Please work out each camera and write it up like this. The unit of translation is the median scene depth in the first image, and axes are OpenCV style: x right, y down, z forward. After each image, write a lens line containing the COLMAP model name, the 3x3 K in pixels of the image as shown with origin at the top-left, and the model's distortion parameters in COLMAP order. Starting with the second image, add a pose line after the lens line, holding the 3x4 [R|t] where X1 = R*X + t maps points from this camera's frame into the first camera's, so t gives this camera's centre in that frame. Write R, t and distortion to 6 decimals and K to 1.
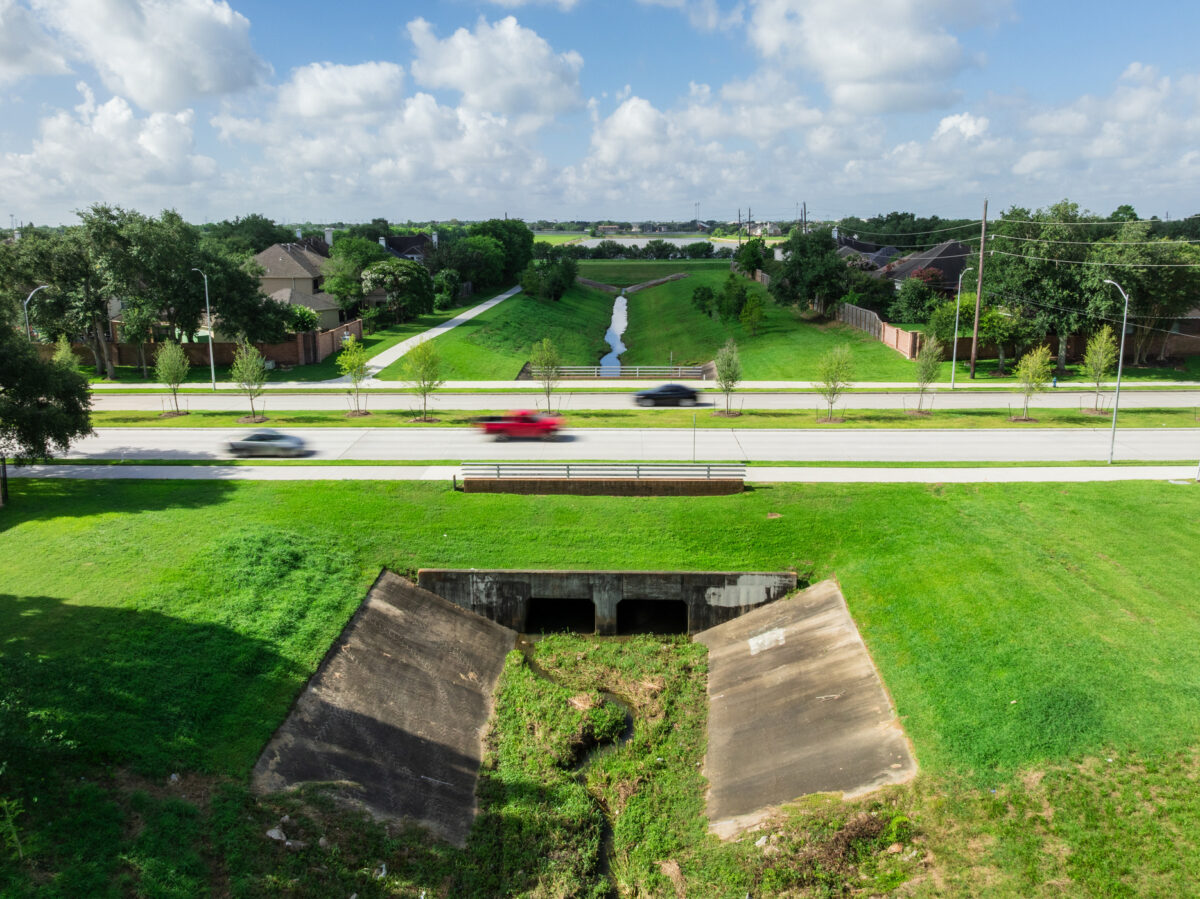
lens RADIAL K [[915.4, 0, 600.0], [0, 915.4, 449.5], [0, 0, 1]] dist [-0.004659, -0.002620]
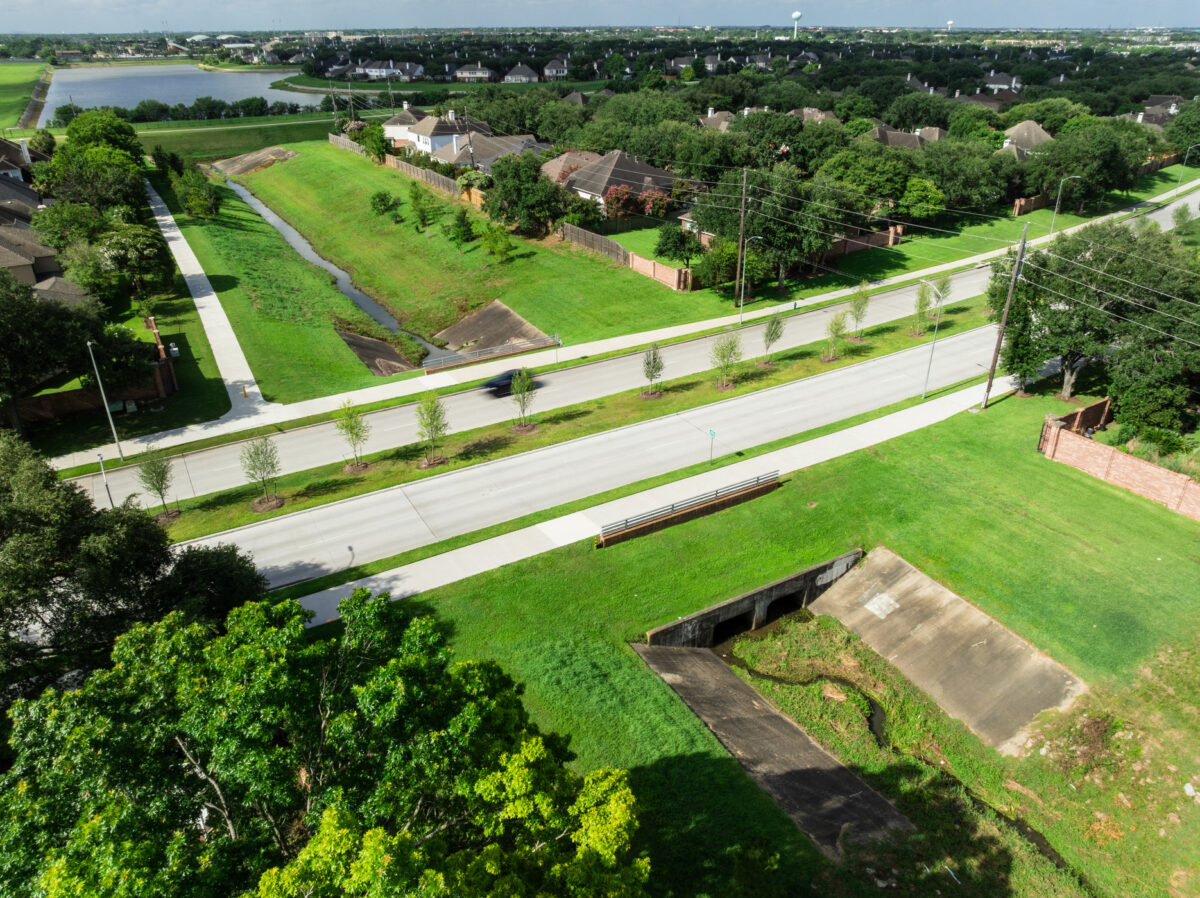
lens RADIAL K [[822.5, 0, 600.0], [0, 822.5, 449.0], [0, 0, 1]] dist [-0.041888, 0.001588]
pose [[0.855068, -0.238631, 0.460341, -0.725500], [0.130945, 0.958407, 0.253593, -0.415283], [-0.501709, -0.156560, 0.850751, 0.103775]]
